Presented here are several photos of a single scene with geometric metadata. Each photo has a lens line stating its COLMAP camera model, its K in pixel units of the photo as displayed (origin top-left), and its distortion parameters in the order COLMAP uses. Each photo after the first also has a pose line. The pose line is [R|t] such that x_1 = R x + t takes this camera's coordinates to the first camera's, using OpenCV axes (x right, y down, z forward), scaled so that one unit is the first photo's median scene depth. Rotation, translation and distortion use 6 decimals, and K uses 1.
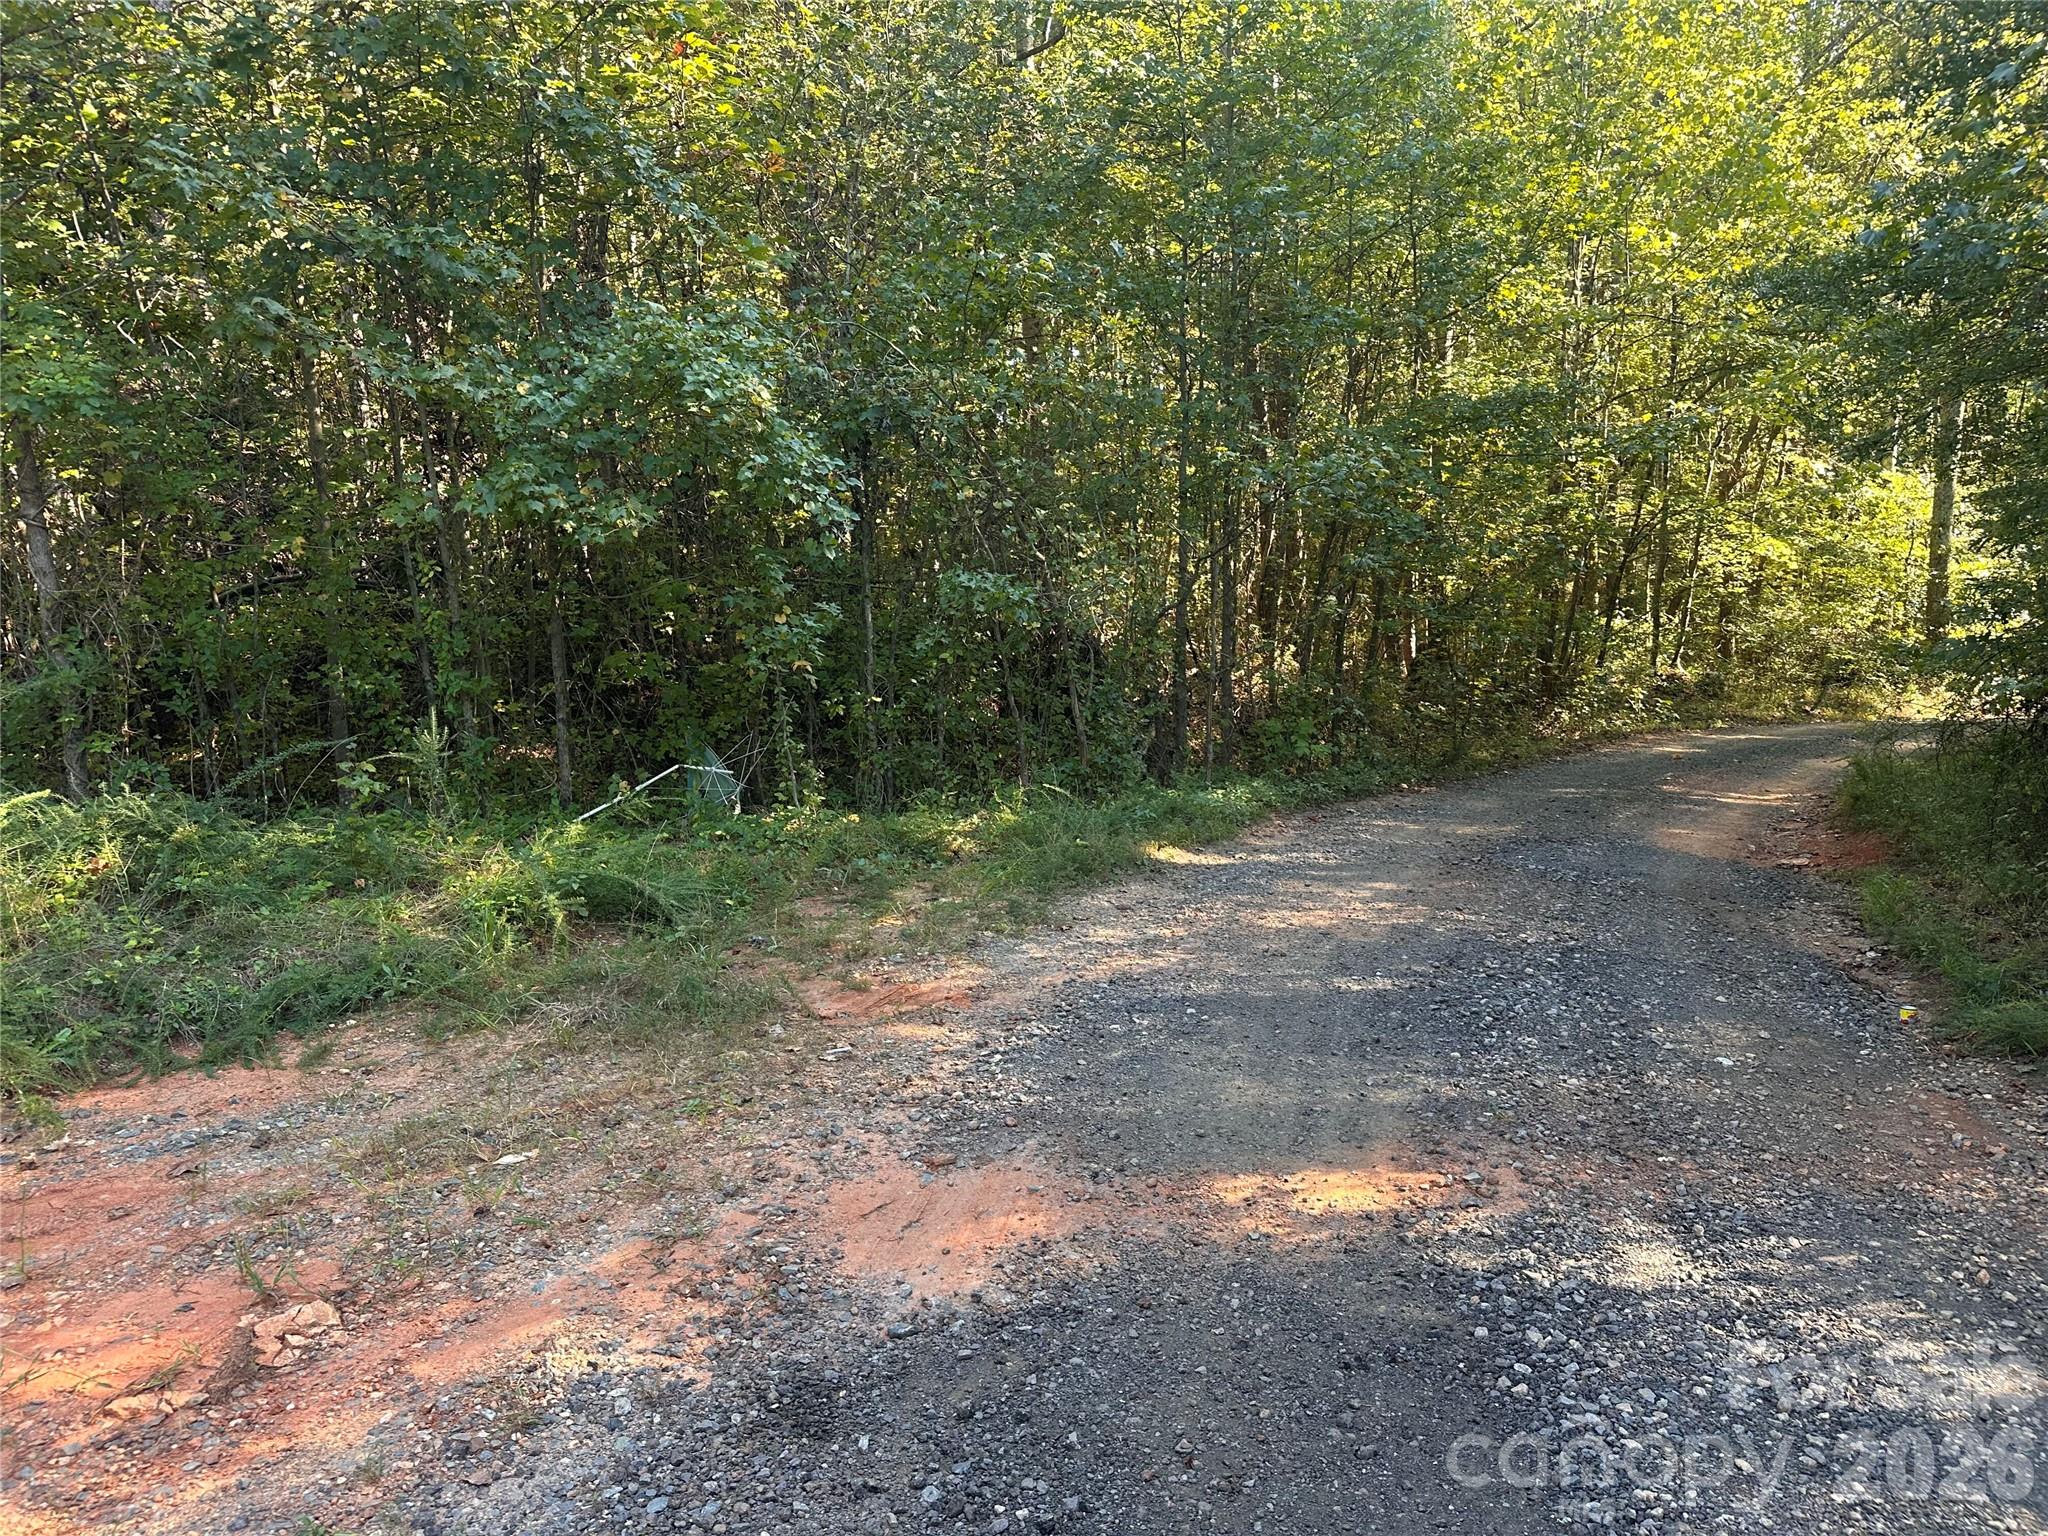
lens RADIAL K [[1434.9, 0, 1034.8], [0, 1434.9, 767.9], [0, 0, 1]] dist [0.068832, -0.088156]
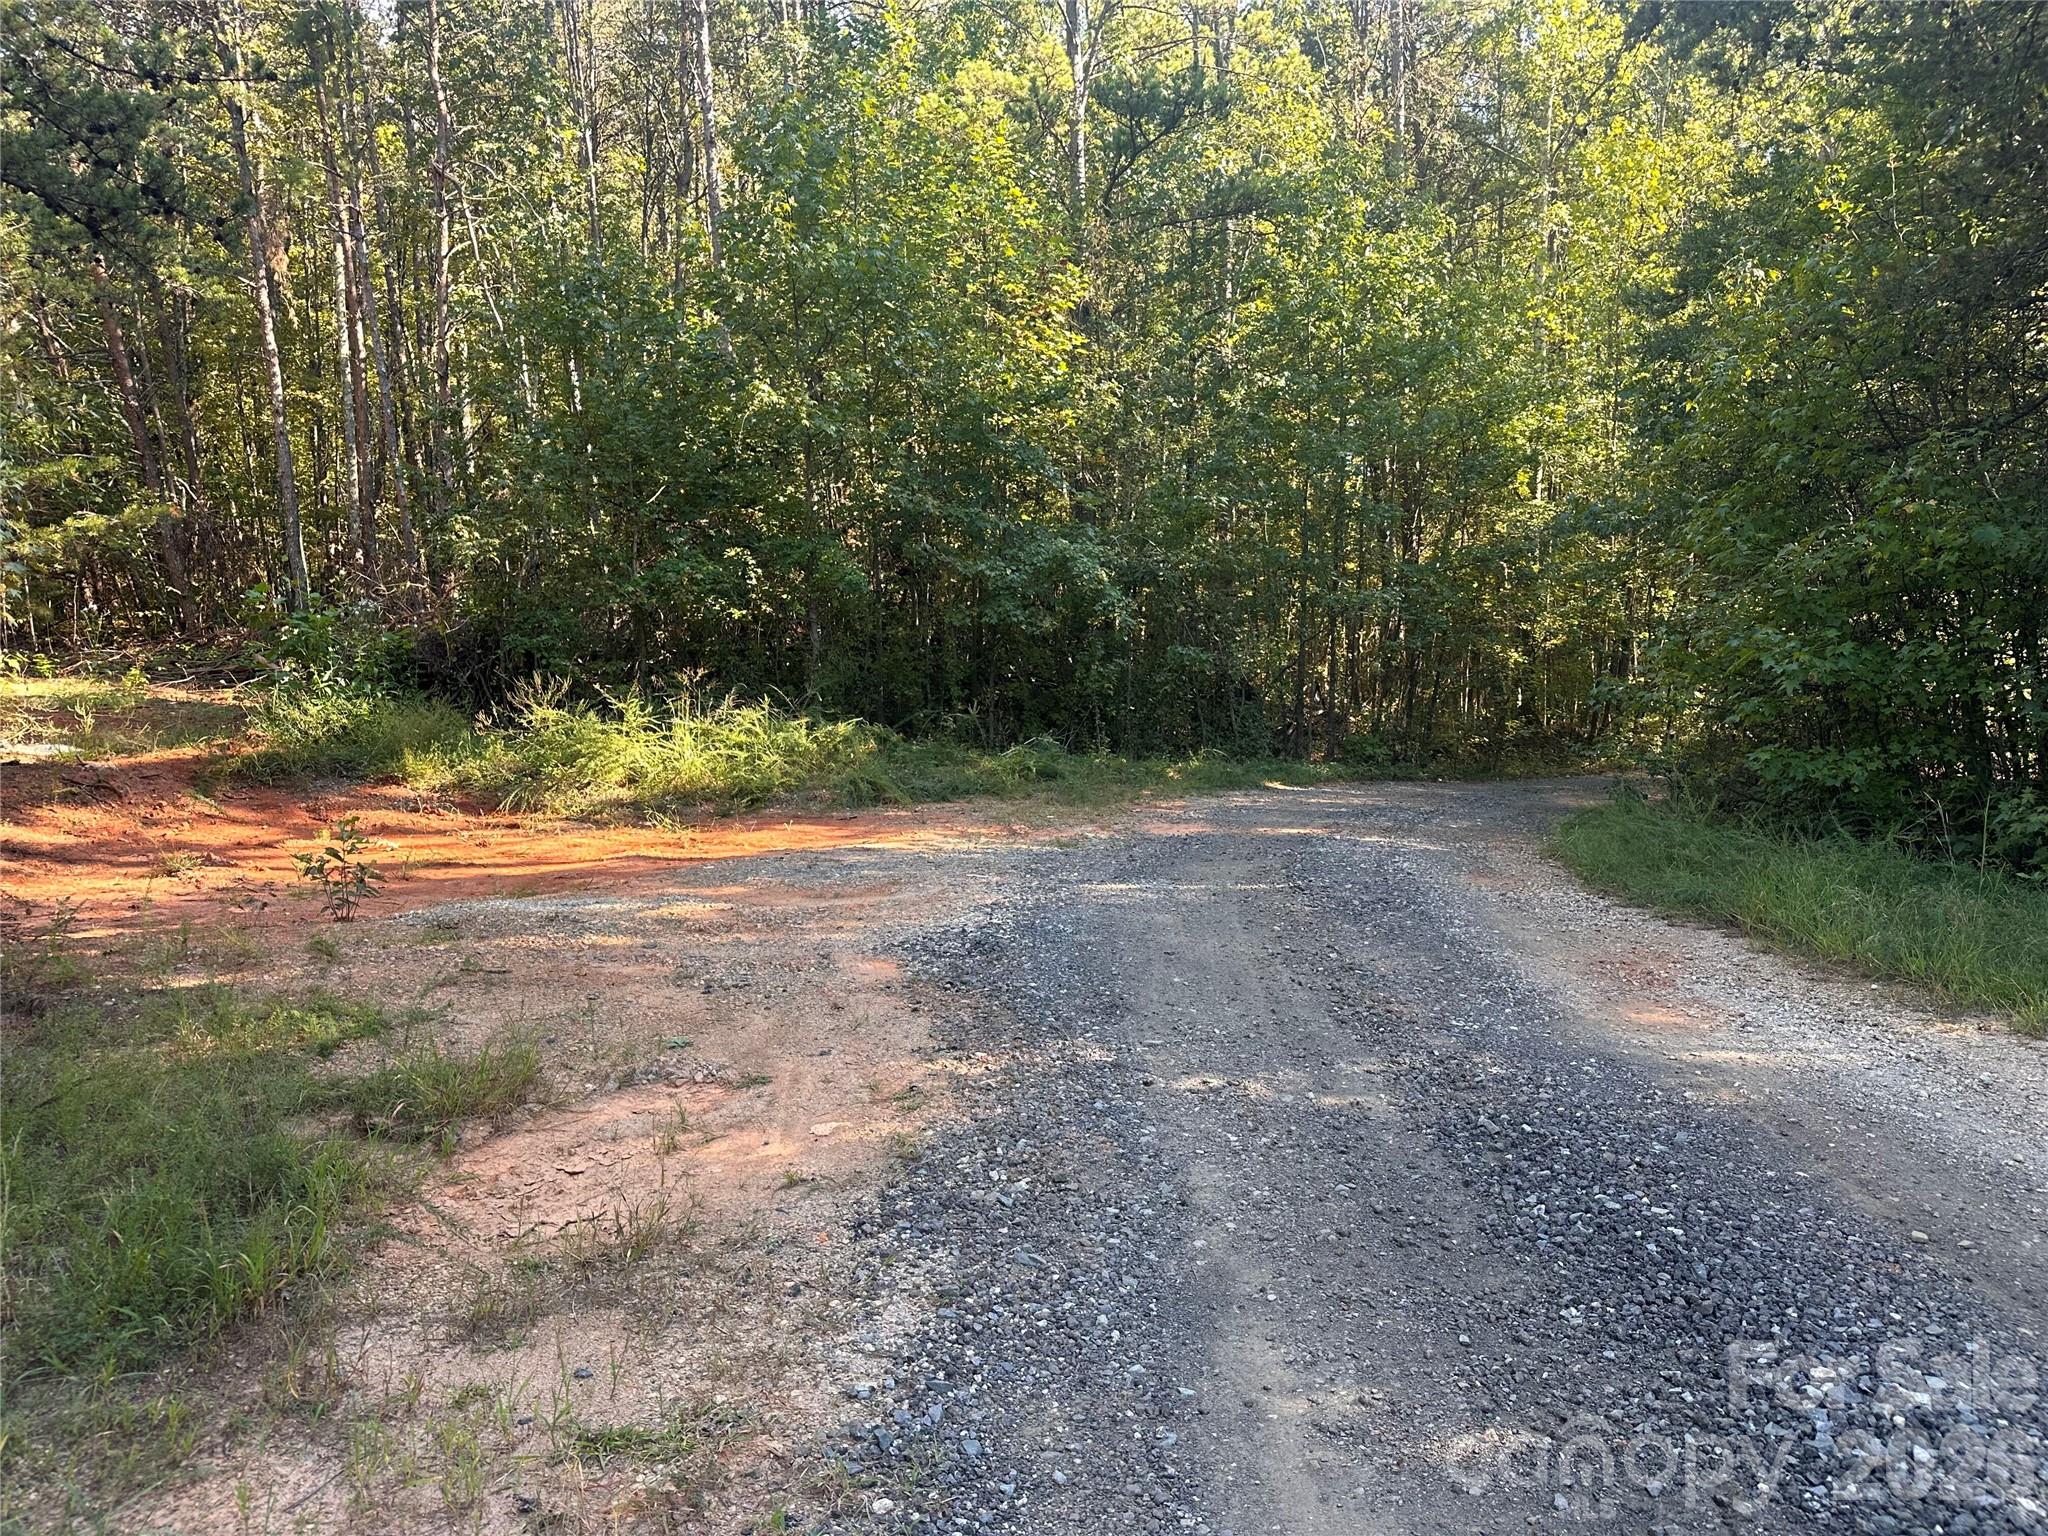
lens RADIAL K [[1434.9, 0, 1034.5], [0, 1434.9, 782.1], [0, 0, 1]] dist [0.068832, -0.088156]
pose [[0.990777, 0.034431, -0.131057, 0.026987], [-0.038310, 0.998896, -0.027190, 0.146811], [0.129976, 0.031960, 0.991002, -1.268797]]
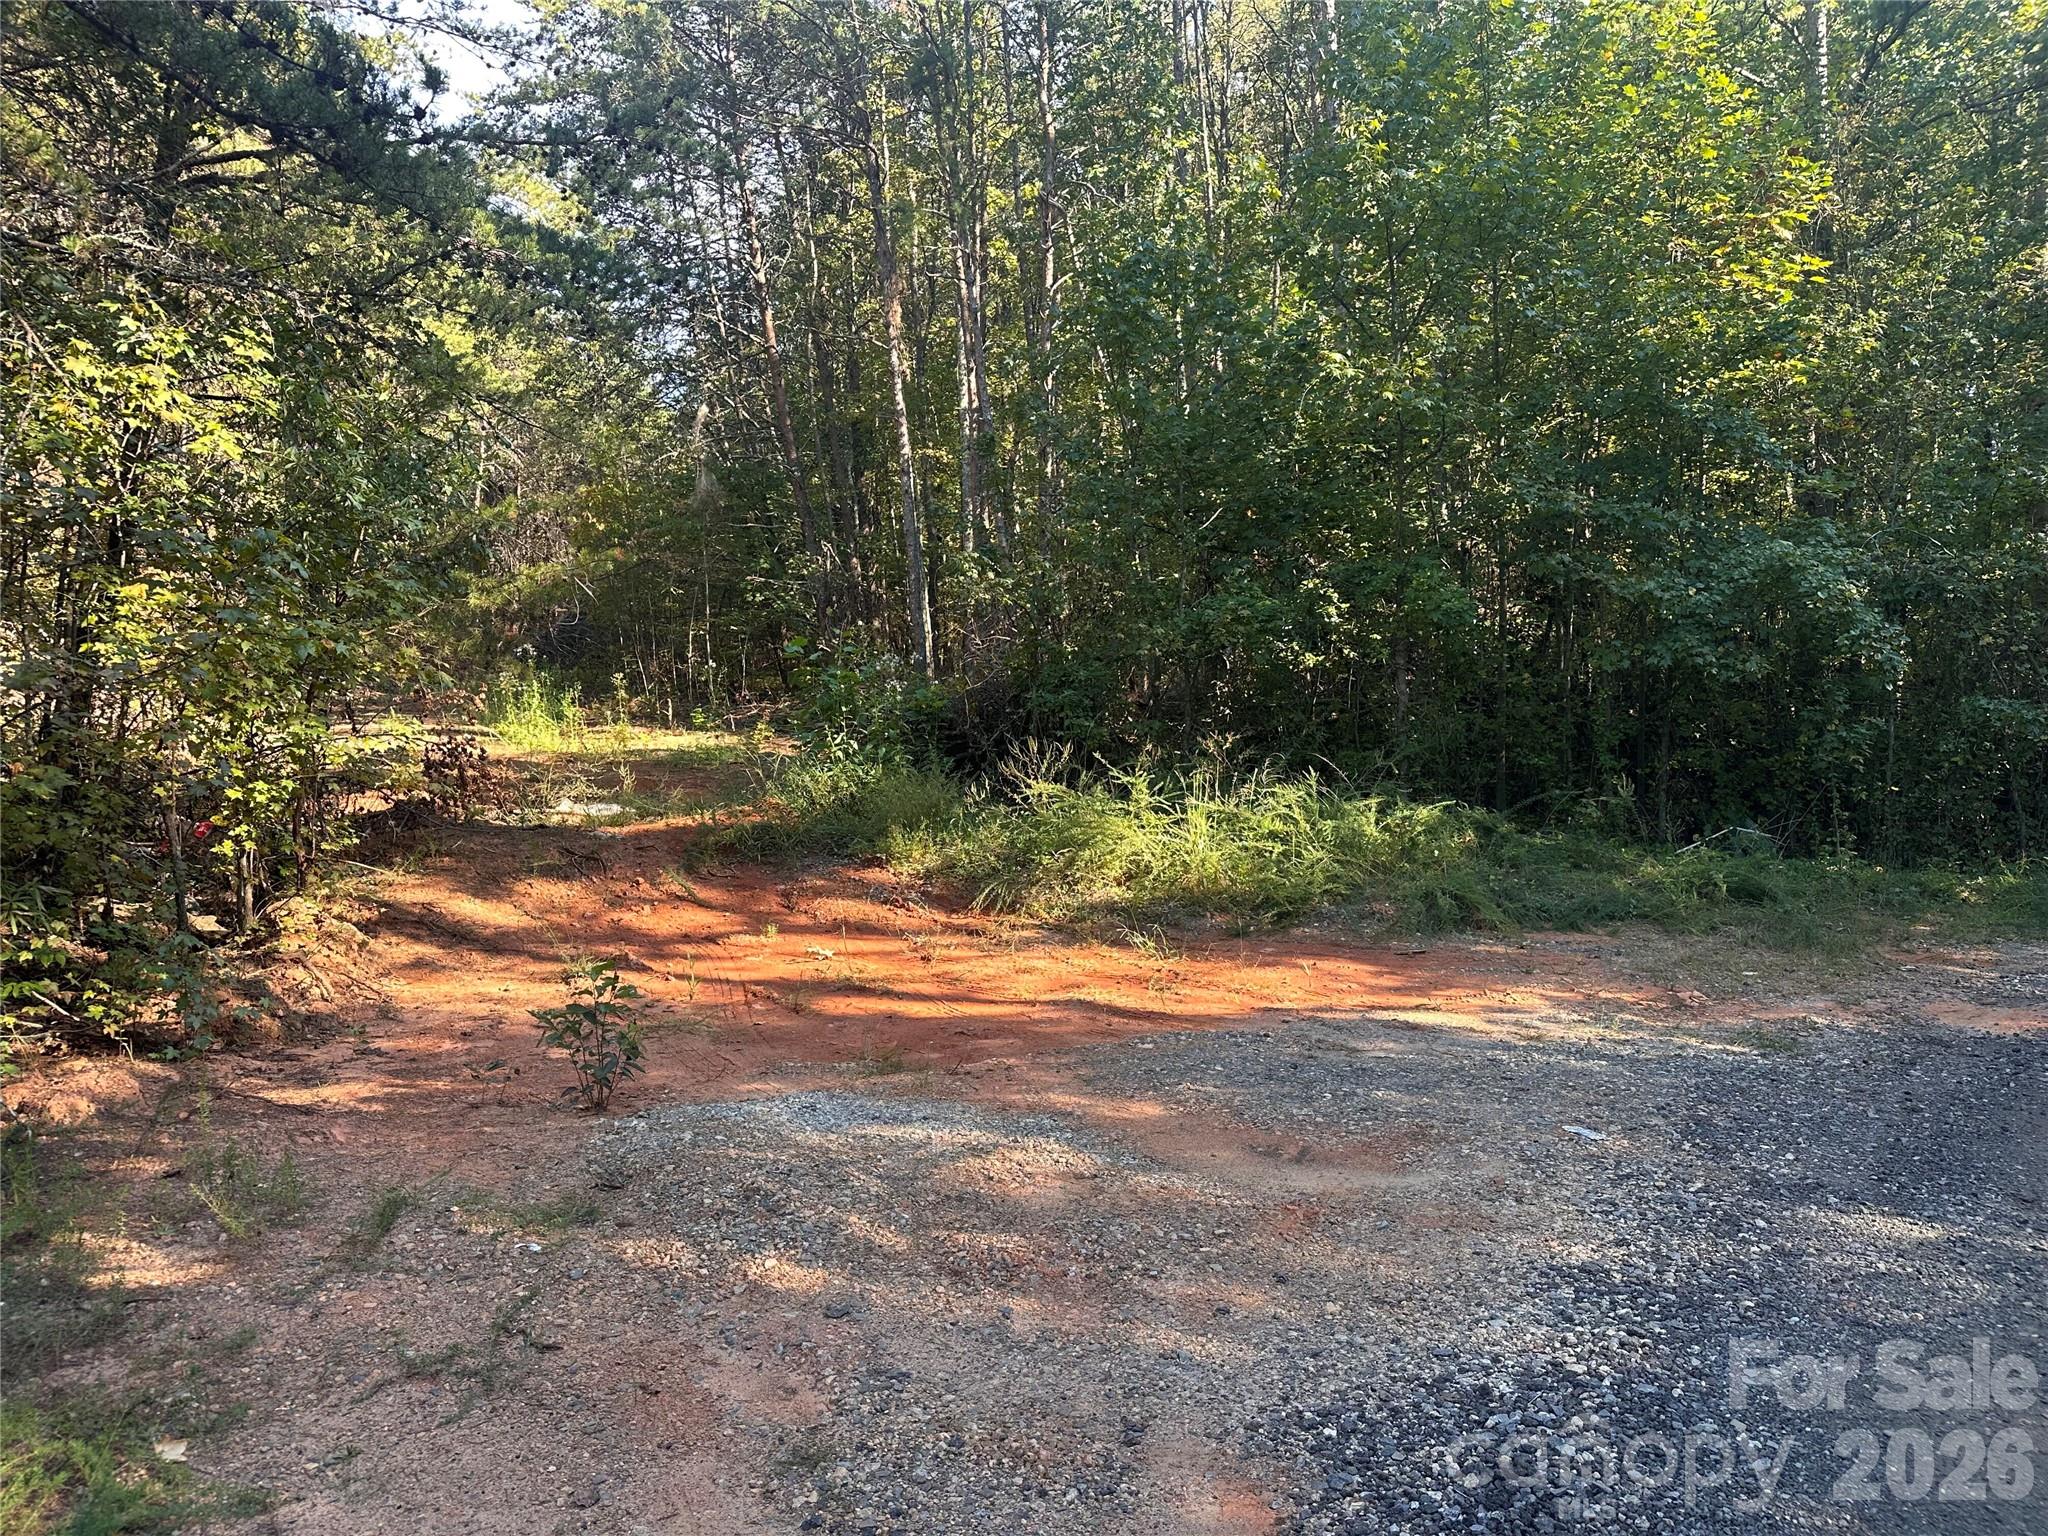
lens RADIAL K [[1434.9, 0, 1019.9], [0, 1434.9, 774.5], [0, 0, 1]] dist [0.068832, -0.088156]
pose [[0.825366, 0.048350, -0.562524, -0.026468], [-0.084033, 0.995749, -0.037712, 0.076190], [0.558310, 0.078397, 0.825920, -0.745545]]
